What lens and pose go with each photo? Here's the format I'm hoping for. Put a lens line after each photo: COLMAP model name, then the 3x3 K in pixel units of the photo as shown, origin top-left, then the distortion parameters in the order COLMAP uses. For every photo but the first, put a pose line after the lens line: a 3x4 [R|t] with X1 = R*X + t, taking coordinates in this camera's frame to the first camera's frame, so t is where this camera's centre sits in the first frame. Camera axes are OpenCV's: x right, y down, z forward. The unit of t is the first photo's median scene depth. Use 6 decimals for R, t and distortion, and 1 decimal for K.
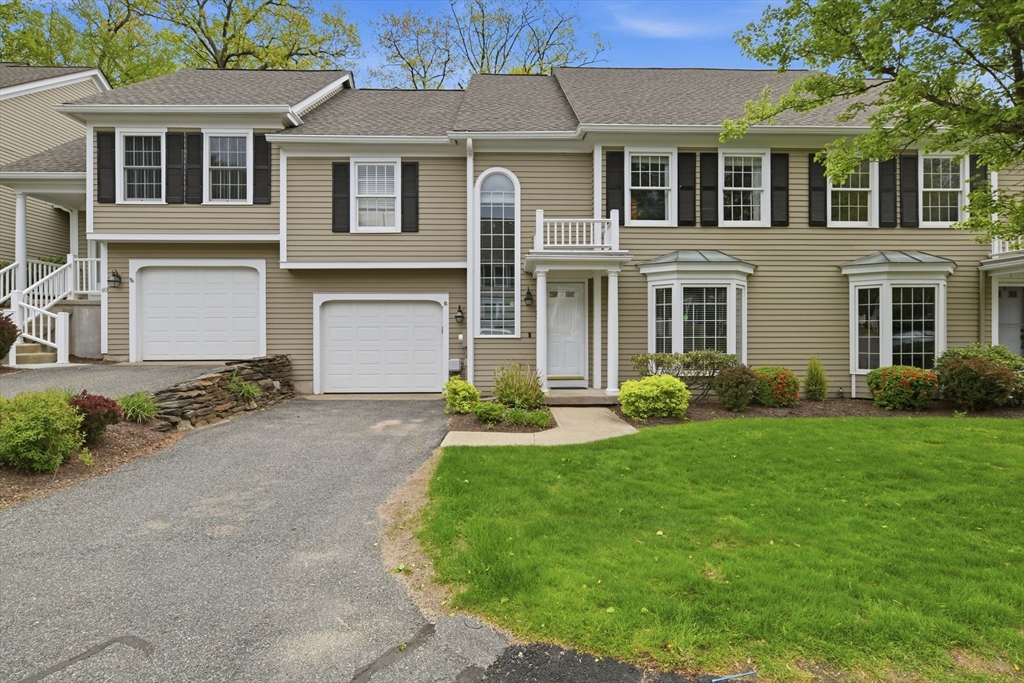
lens RADIAL K [[534.8, 0, 518.1], [0, 534.8, 339.2], [0, 0, 1]] dist [-0.007631, 0.004063]
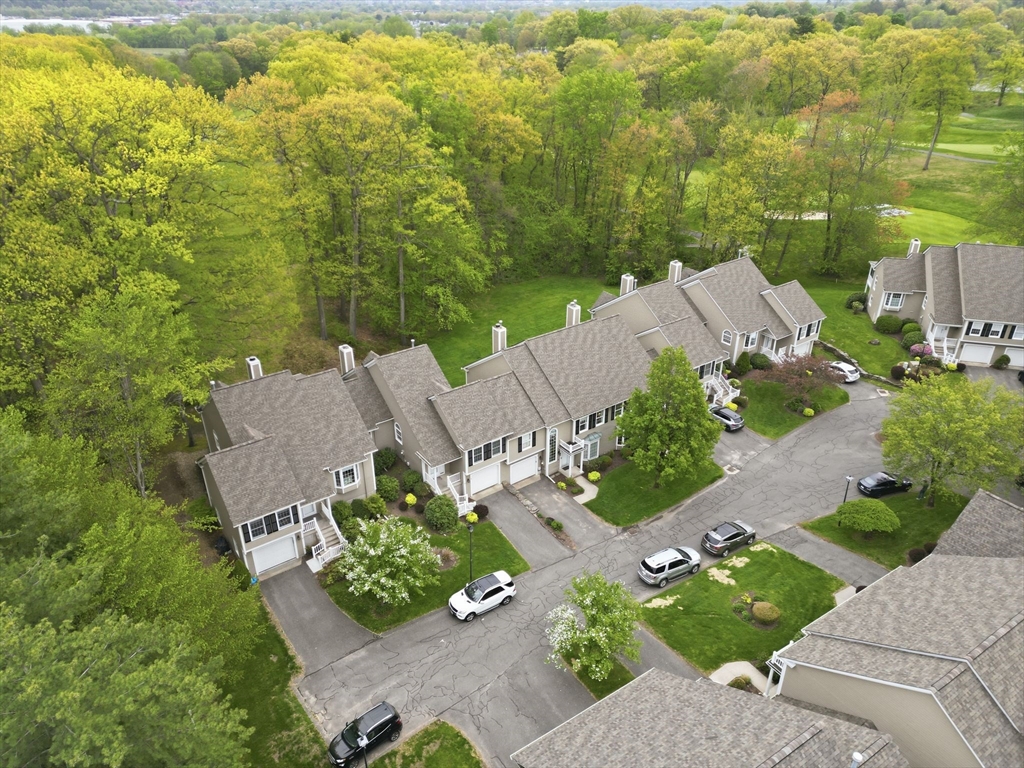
lens RADIAL K [[714.0, 0, 507.1], [0, 714.0, 382.3], [0, 0, 1]] dist [0.066238, -0.048954]
pose [[0.828101, -0.271845, 0.490255, -2.988569], [0.005604, 0.878521, 0.477672, -3.323479], [-0.560551, -0.392813, 0.729027, -2.714918]]
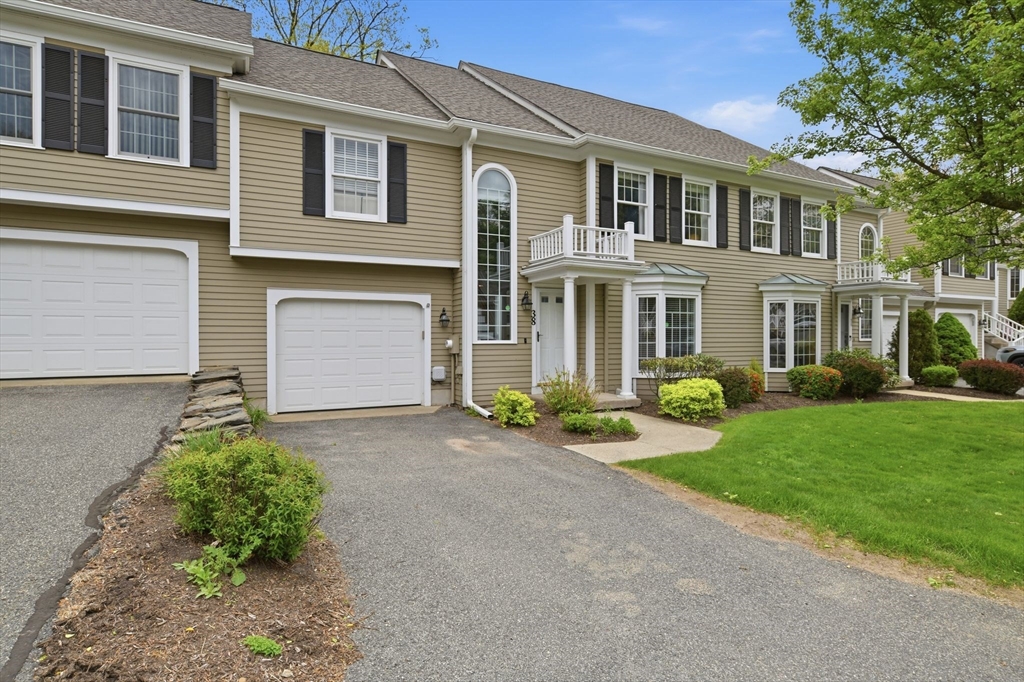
lens RADIAL K [[534.8, 0, 518.5], [0, 534.8, 342.6], [0, 0, 1]] dist [-0.007631, 0.004063]
pose [[0.904098, -0.003324, 0.427313, -0.415429], [0.000499, 0.999977, 0.006723, -0.011218], [-0.427326, -0.005865, 0.904079, 0.127772]]
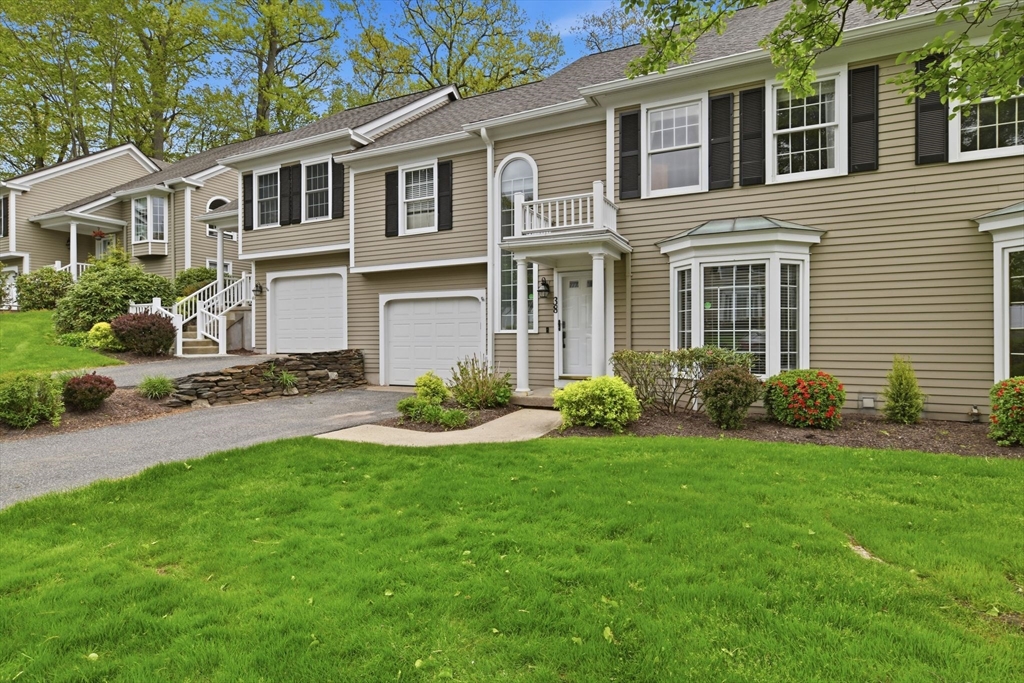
lens RADIAL K [[534.8, 0, 515.7], [0, 534.8, 340.6], [0, 0, 1]] dist [-0.007631, 0.004063]
pose [[0.884842, 0.000590, -0.465890, 0.410790], [0.001175, 0.999993, 0.003498, 0.007490], [0.465889, -0.003643, 0.884836, 0.164791]]
